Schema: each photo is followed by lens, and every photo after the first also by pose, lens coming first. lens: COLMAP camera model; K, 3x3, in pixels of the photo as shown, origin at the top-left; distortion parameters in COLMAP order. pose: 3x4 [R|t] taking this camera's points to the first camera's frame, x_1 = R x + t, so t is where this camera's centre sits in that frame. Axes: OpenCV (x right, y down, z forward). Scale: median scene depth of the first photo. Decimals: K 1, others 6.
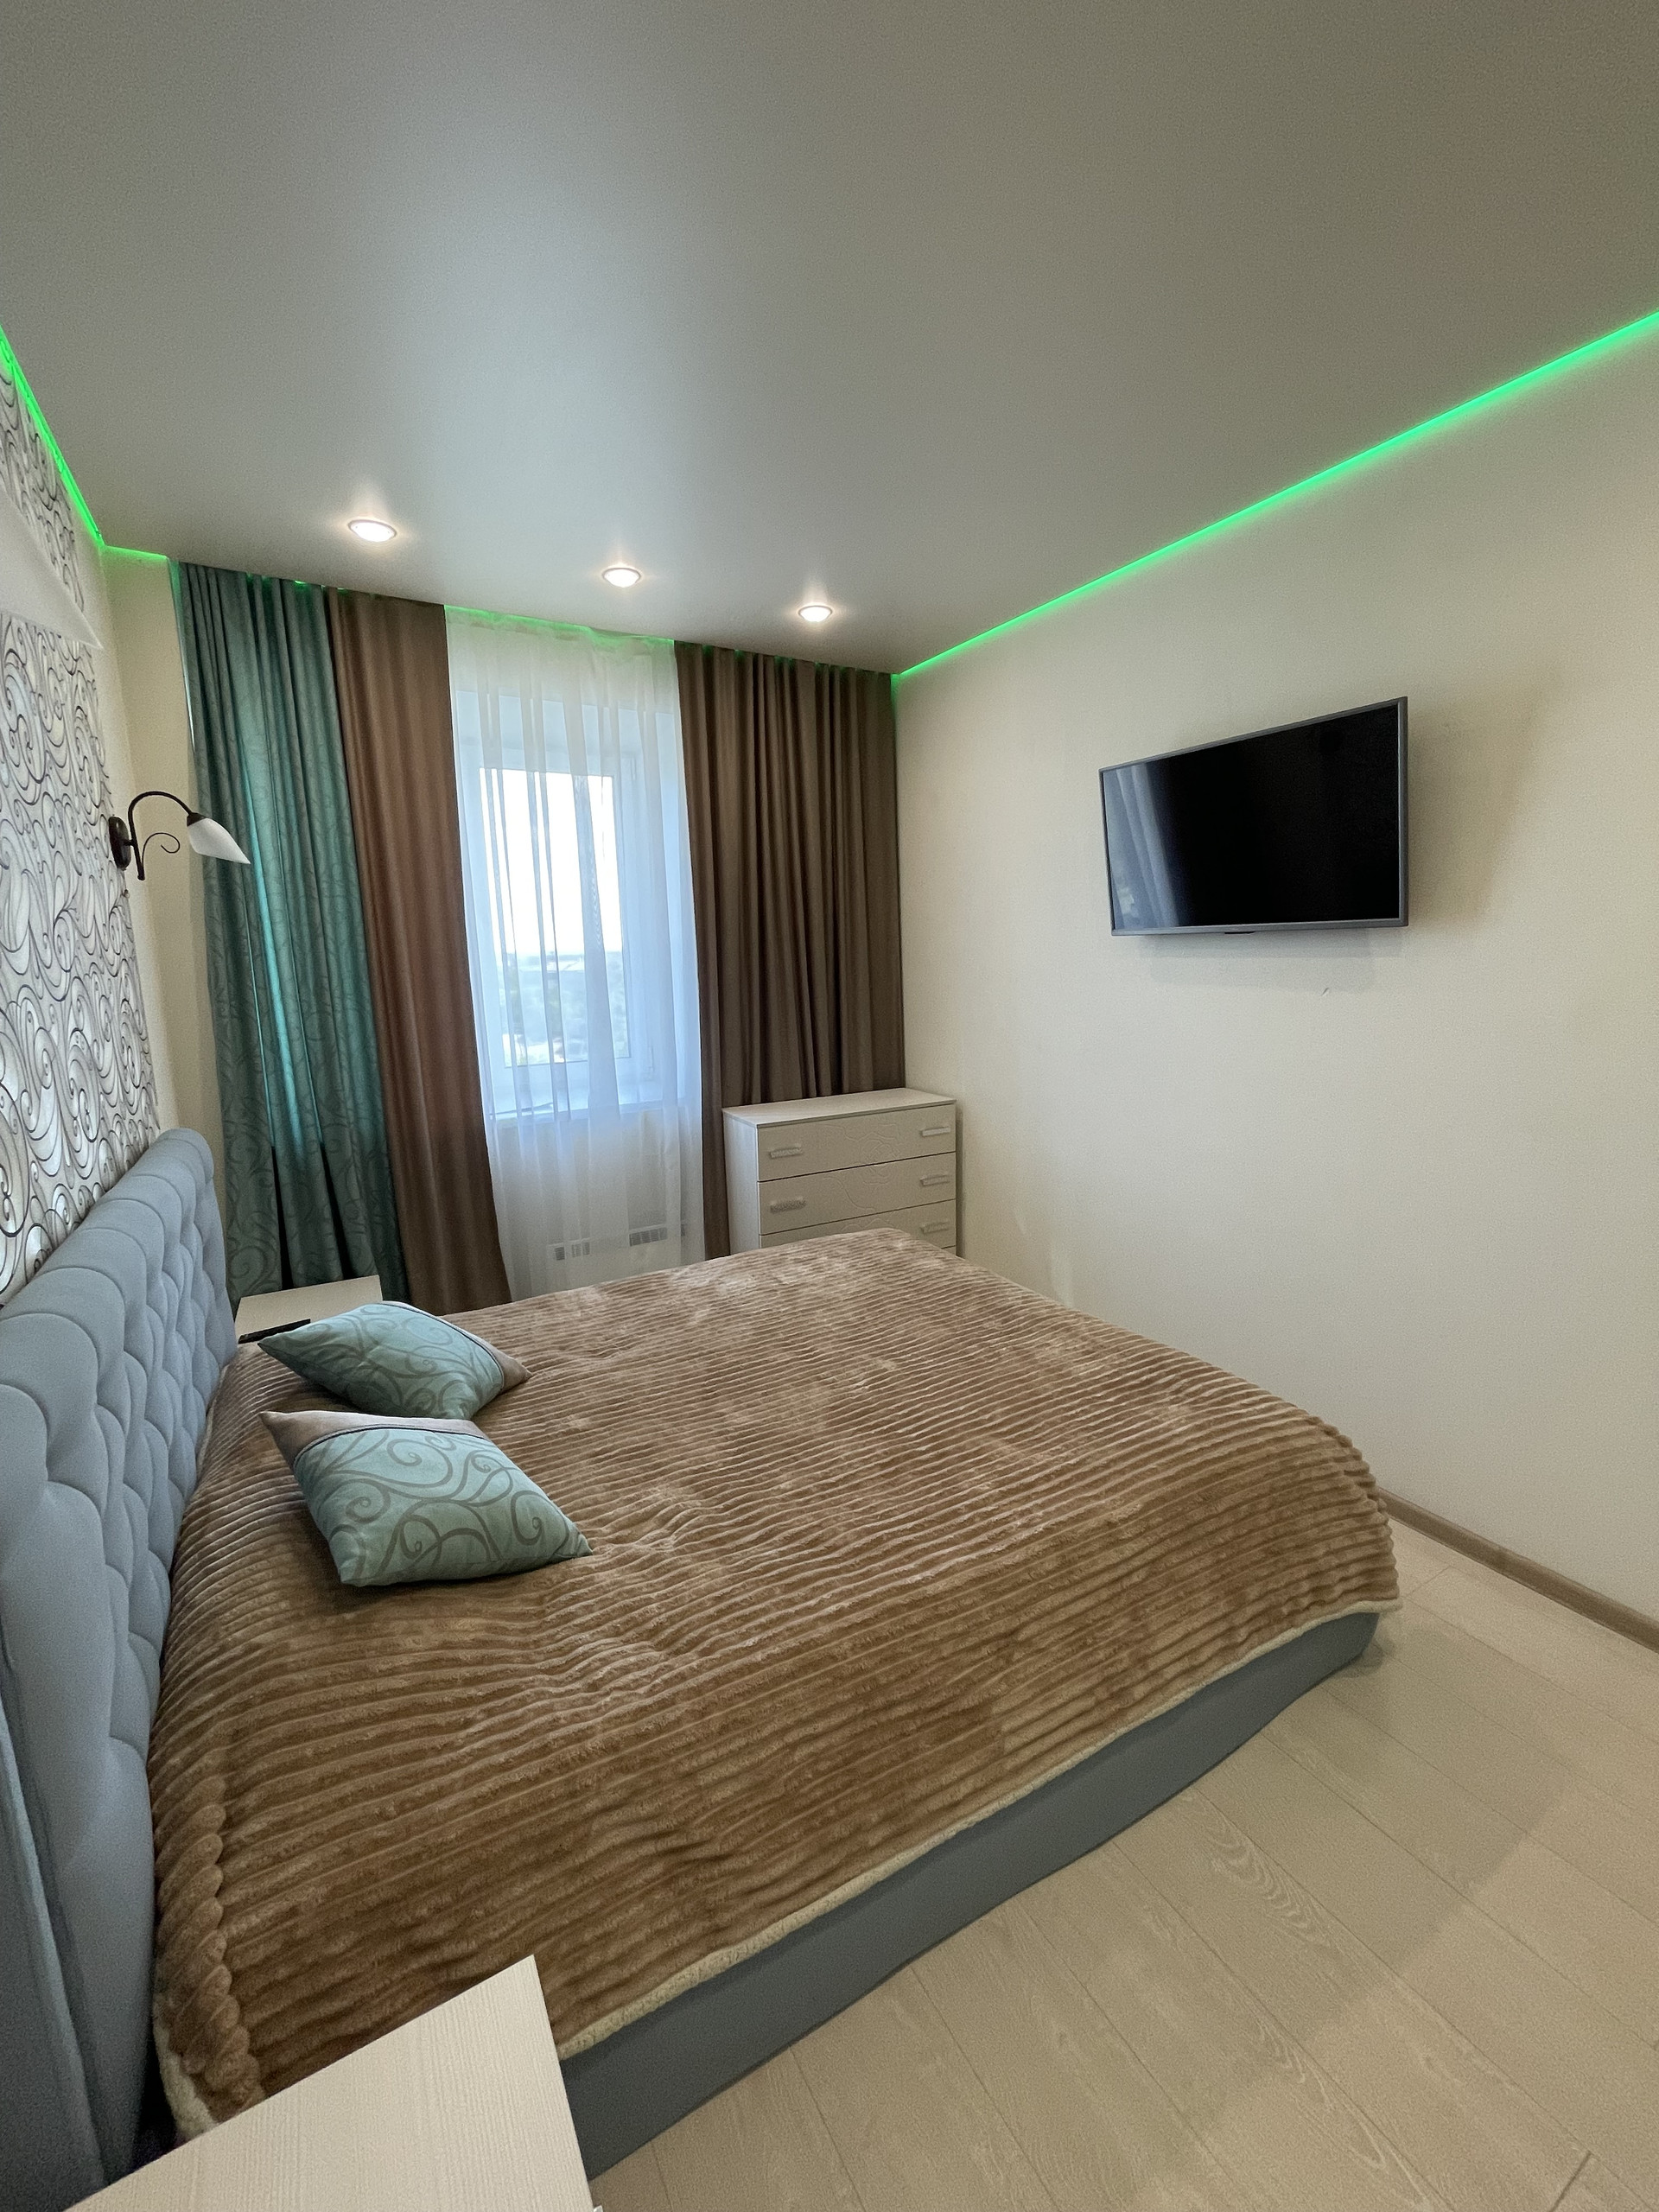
lens RADIAL K [[892.4, 0, 832.6], [0, 892.4, 1096.3], [0, 0, 1]] dist [-0.001663, 0.001082]
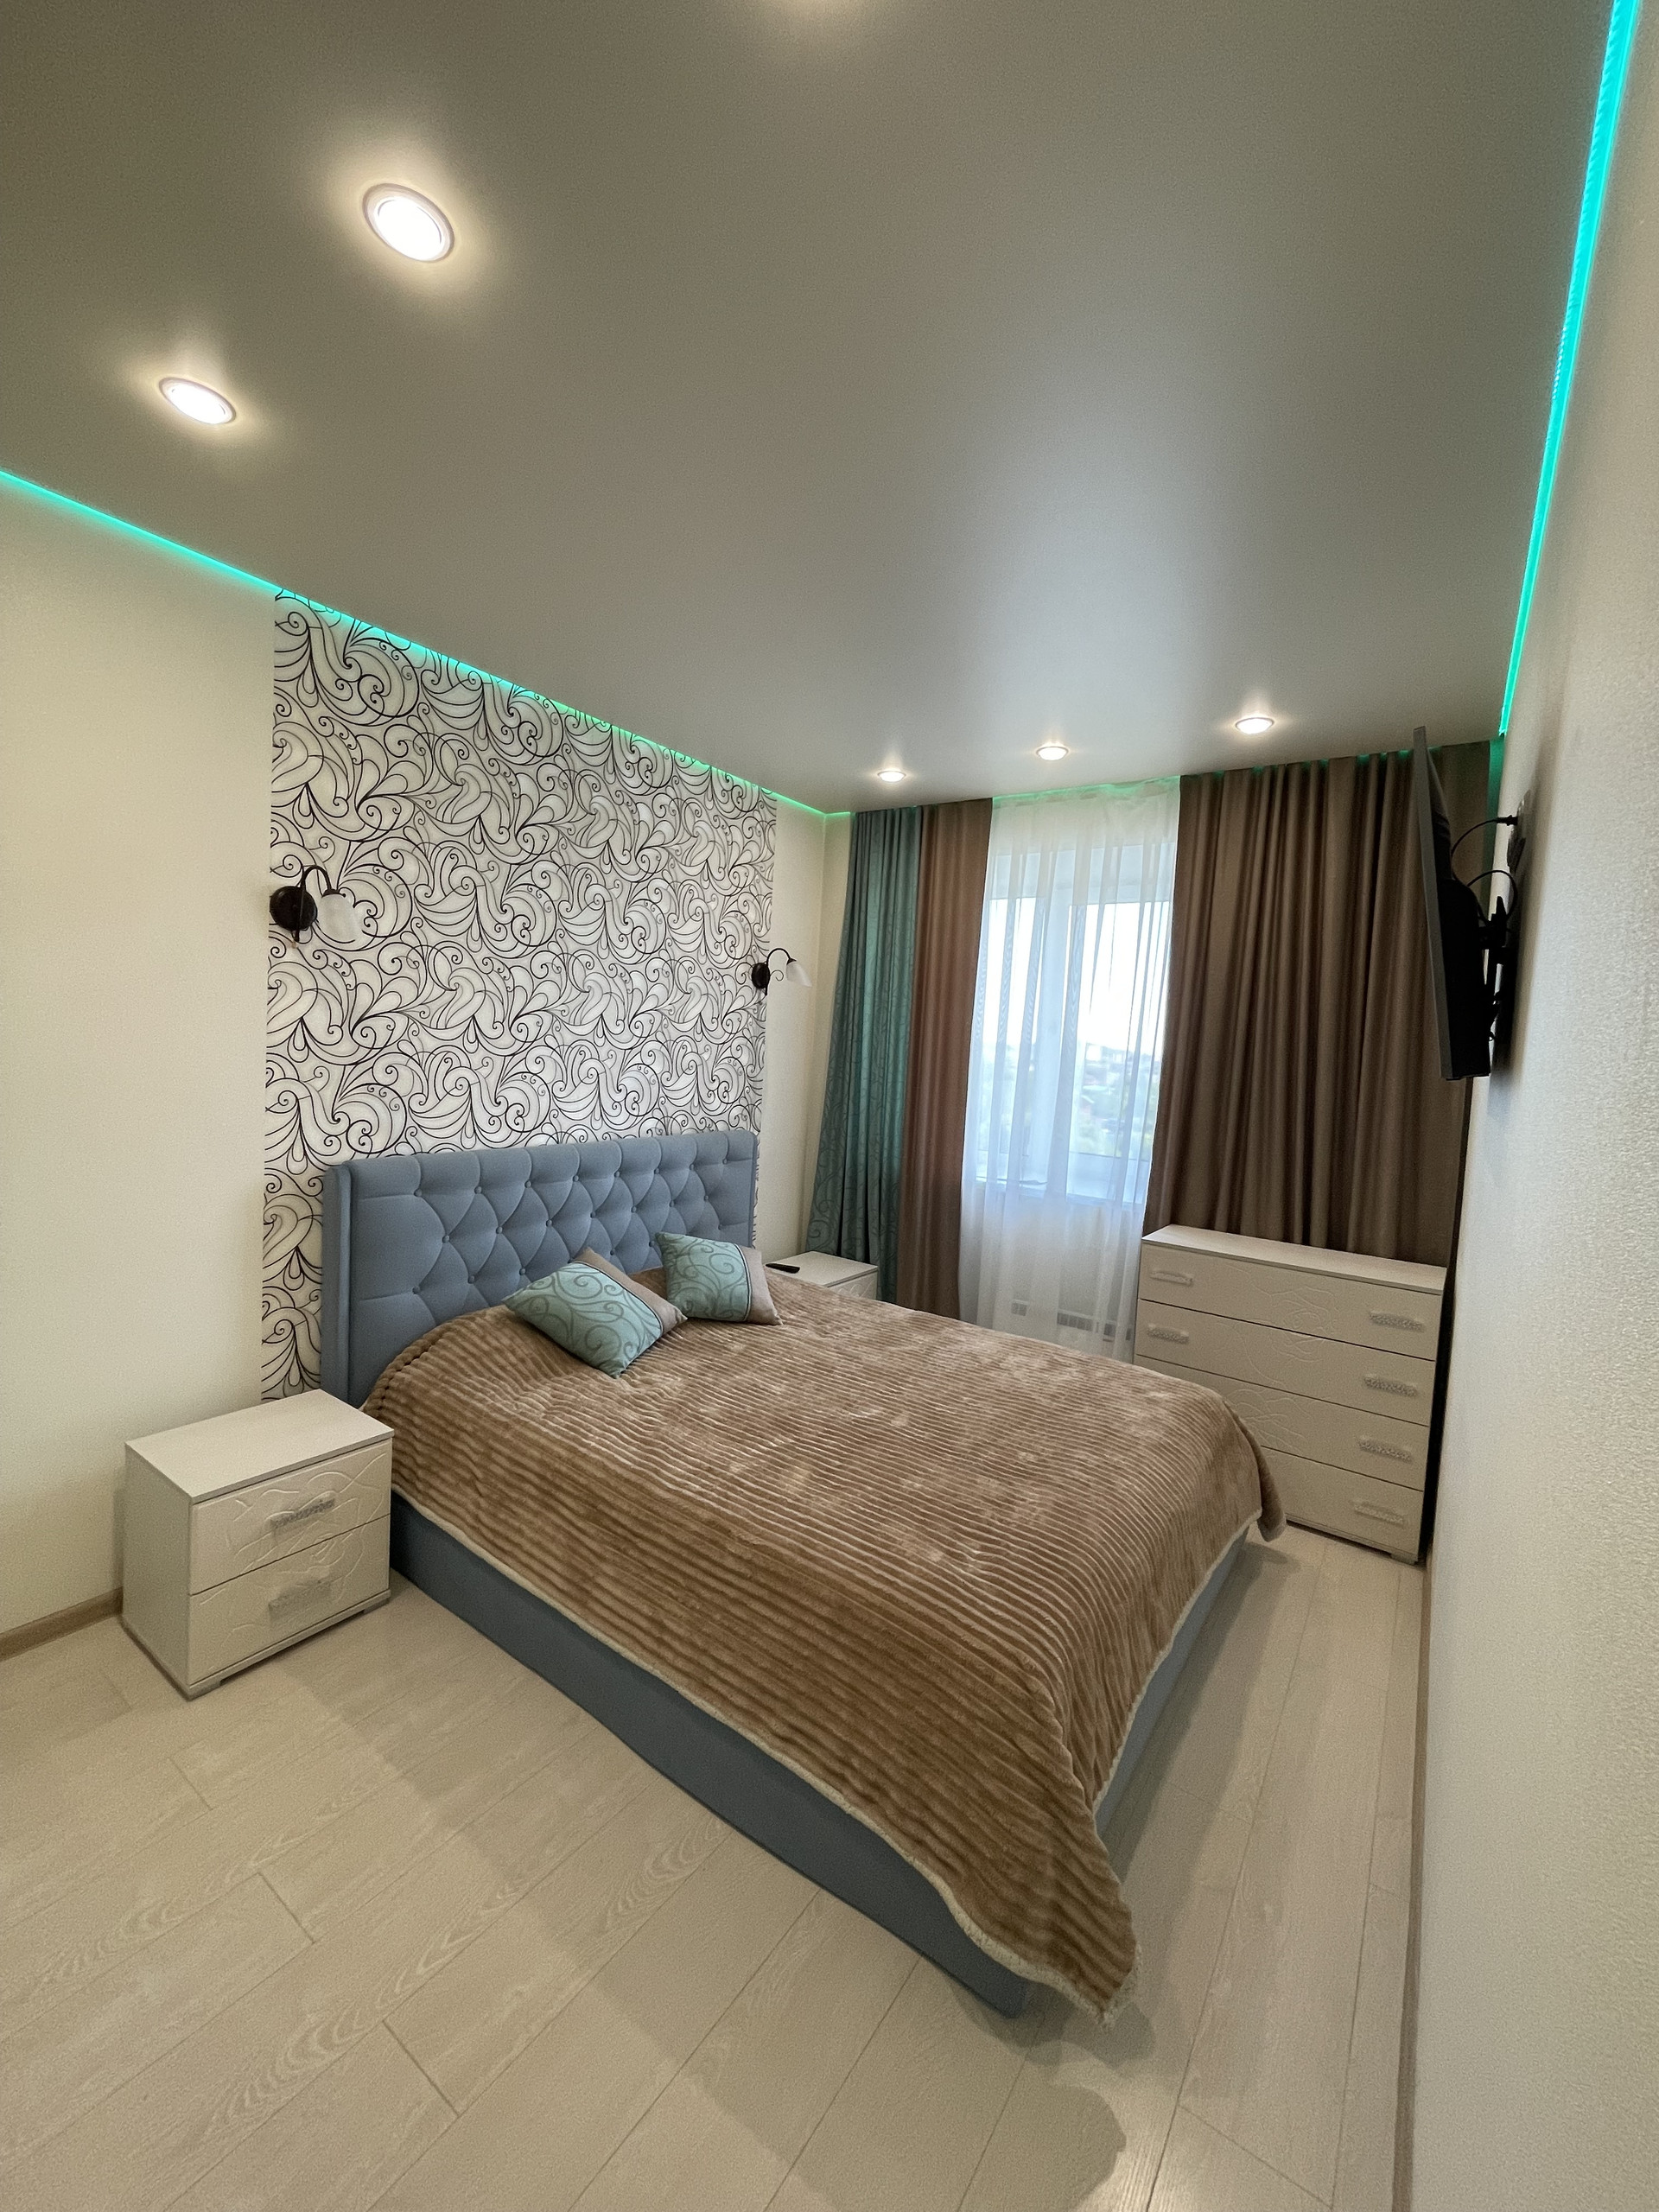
lens RADIAL K [[892.4, 0, 819.2], [0, 892.4, 1100.9], [0, 0, 1]] dist [-0.001663, 0.001082]
pose [[0.422748, 0.112520, -0.899235, 0.752104], [-0.214665, 0.976456, 0.021264, -0.073065], [0.880456, 0.184045, 0.436949, 0.265490]]
